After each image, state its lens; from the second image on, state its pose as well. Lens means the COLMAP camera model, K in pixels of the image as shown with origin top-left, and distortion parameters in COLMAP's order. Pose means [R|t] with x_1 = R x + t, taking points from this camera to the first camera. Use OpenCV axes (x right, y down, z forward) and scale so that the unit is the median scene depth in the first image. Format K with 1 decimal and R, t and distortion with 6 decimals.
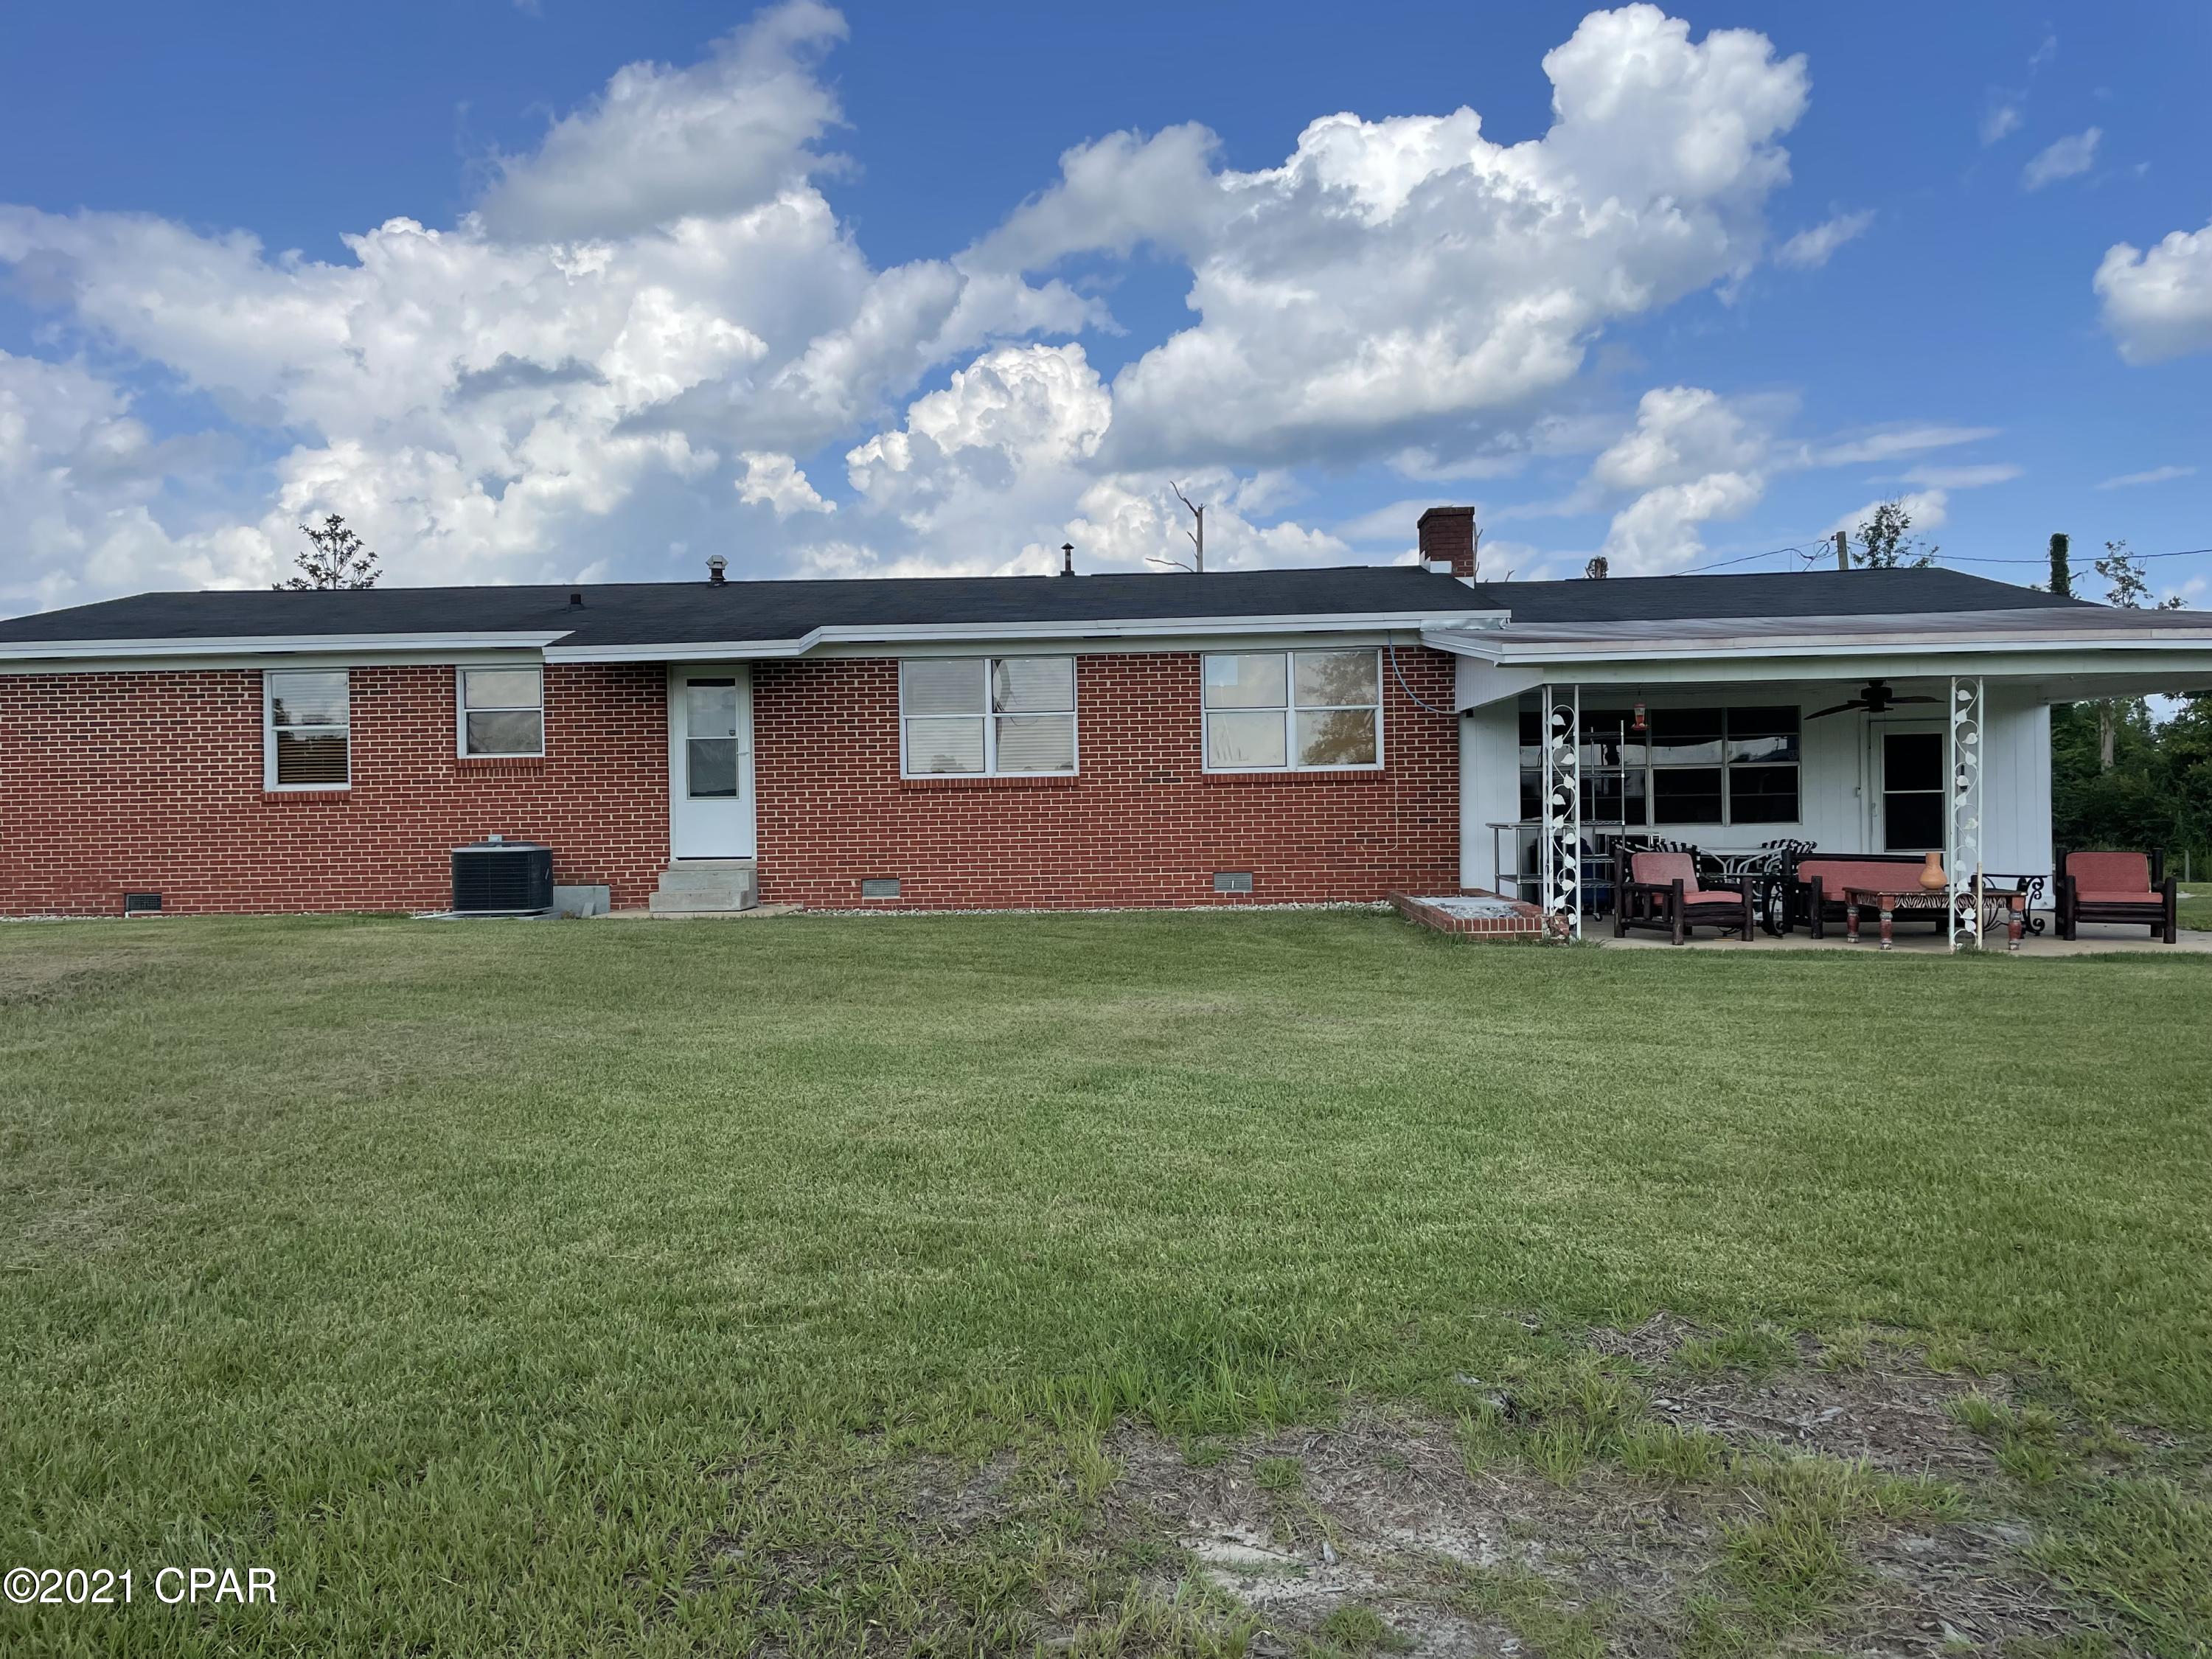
lens RADIAL K [[1668.5, 0, 1101.3], [0, 1668.5, 818.0], [0, 0, 1]] dist [0.039329, -0.023744]
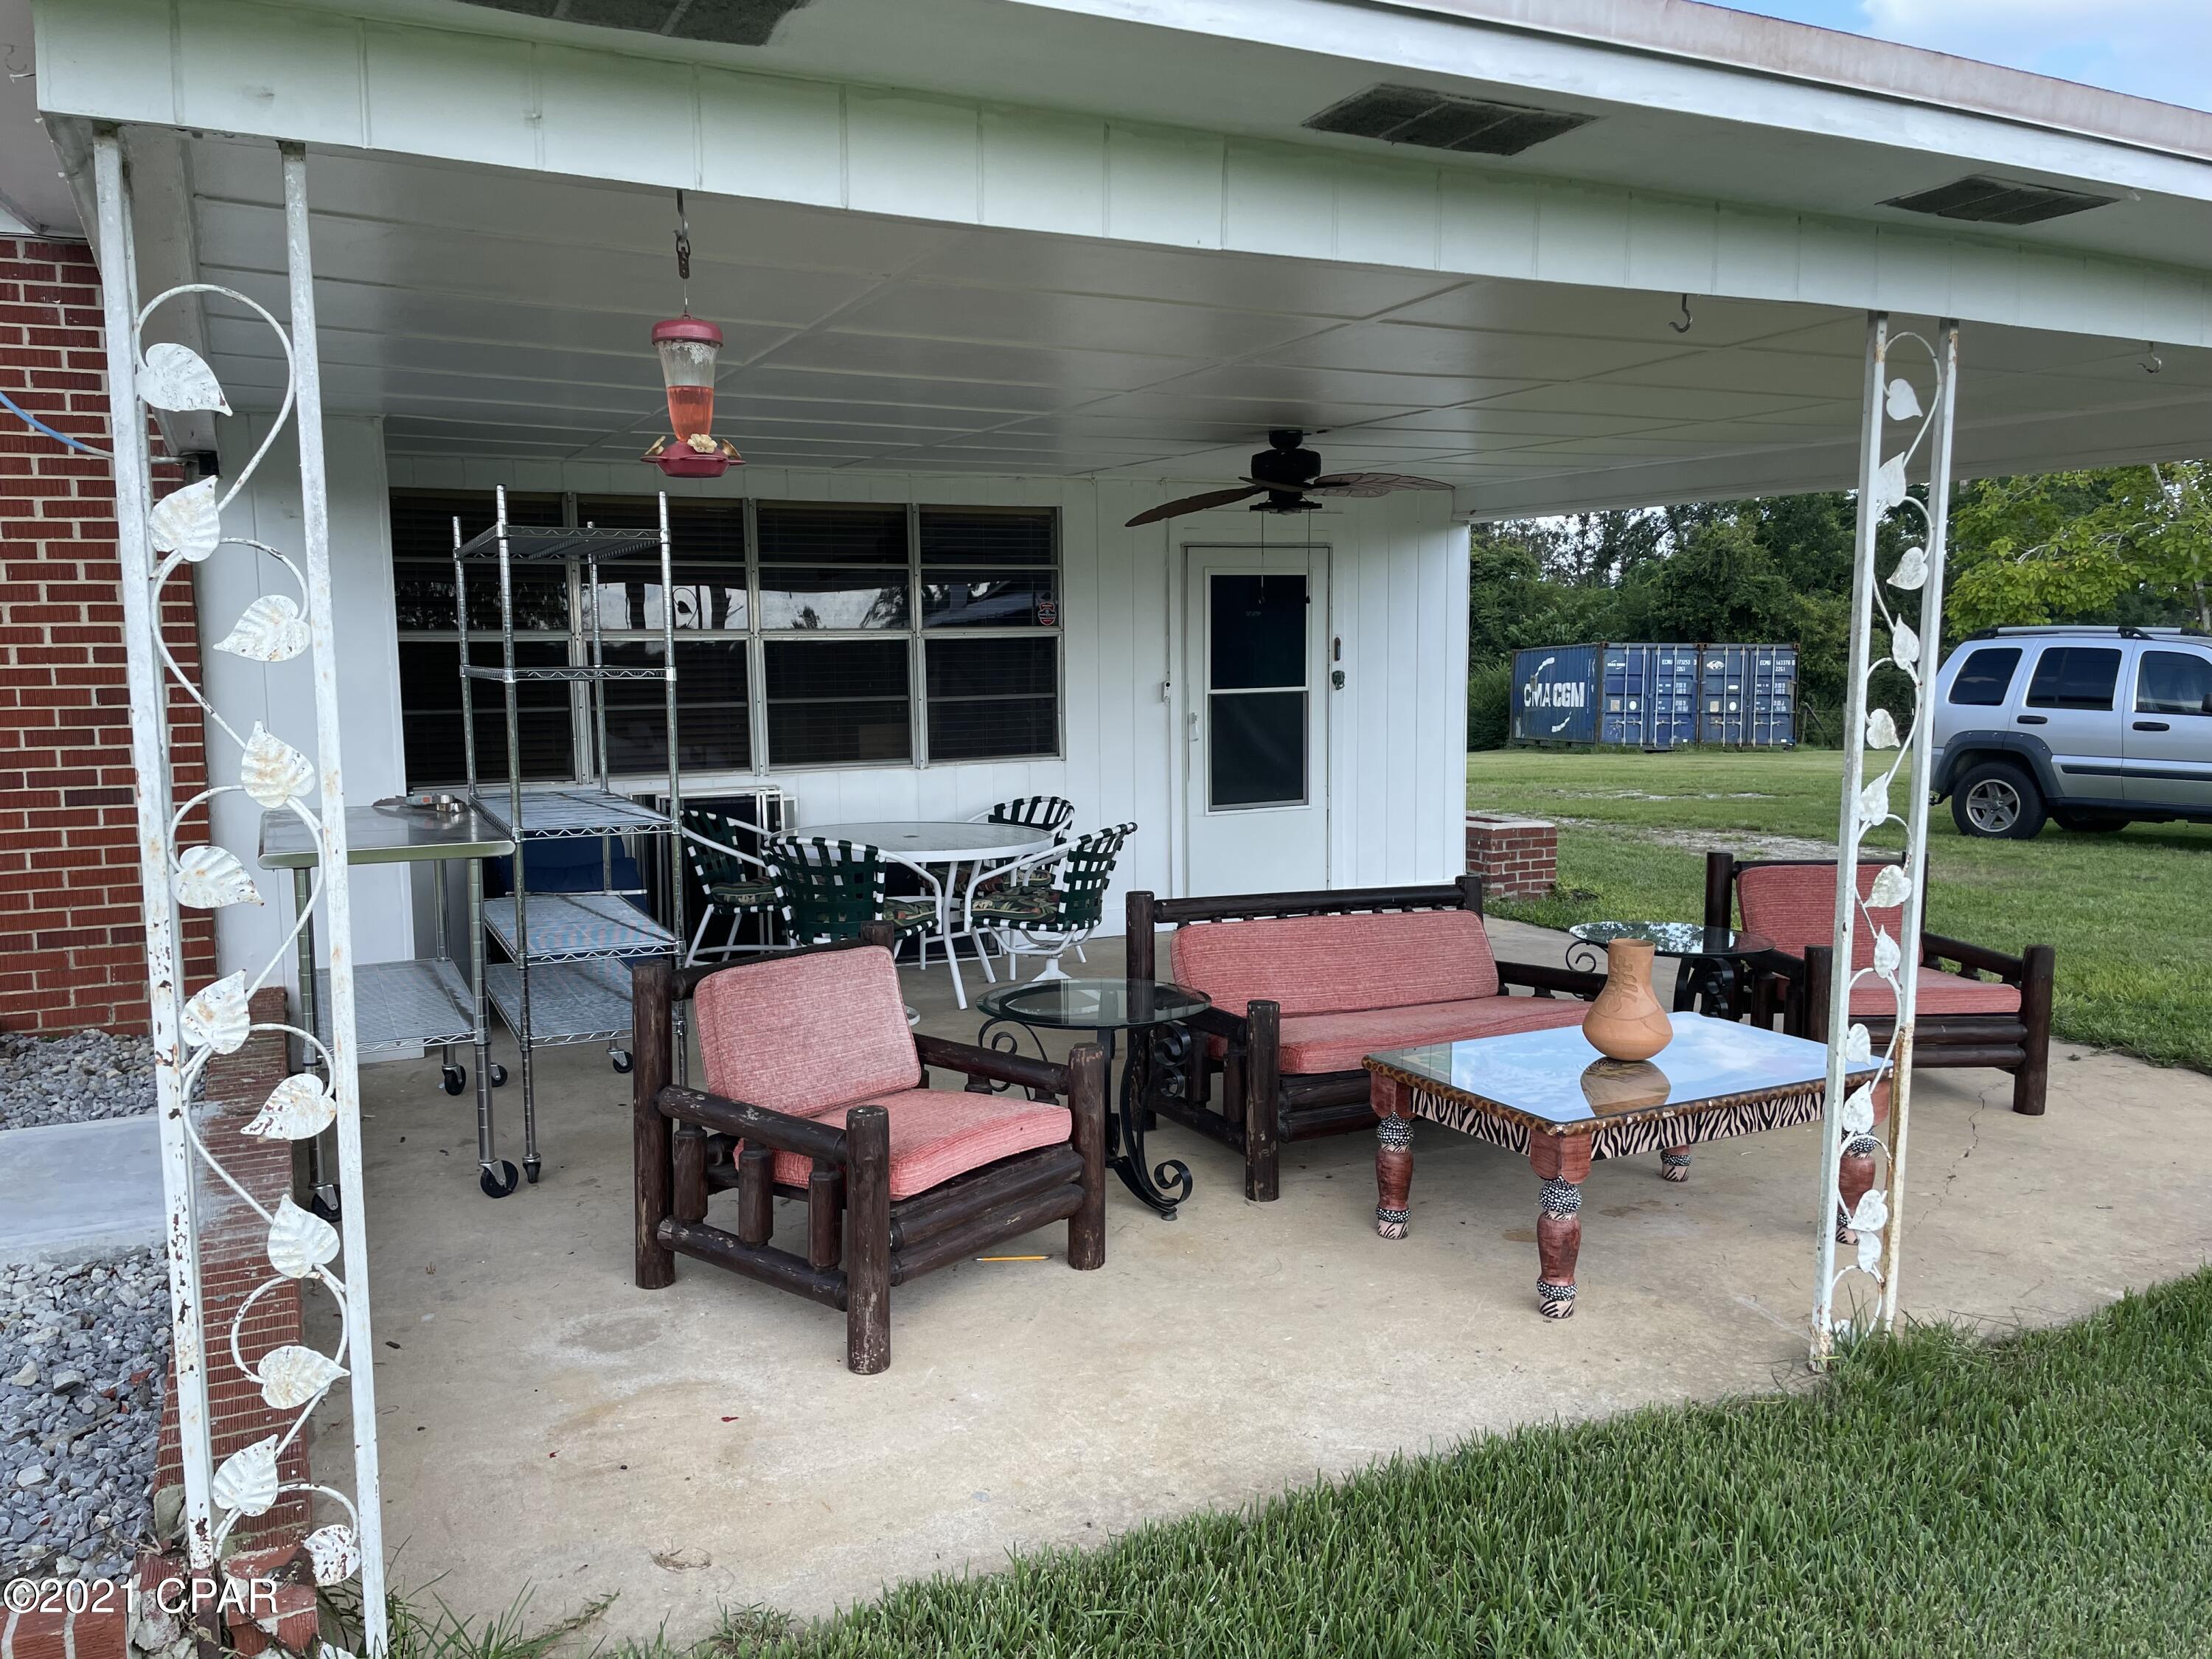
lens RADIAL K [[1668.5, 0, 1097.2], [0, 1668.5, 827.1], [0, 0, 1]] dist [0.039329, -0.023744]
pose [[0.870265, -0.047709, 0.490269, 0.192656], [0.000613, 0.995403, 0.095777, -0.022620], [-0.492584, -0.083051, 0.866293, 0.586103]]
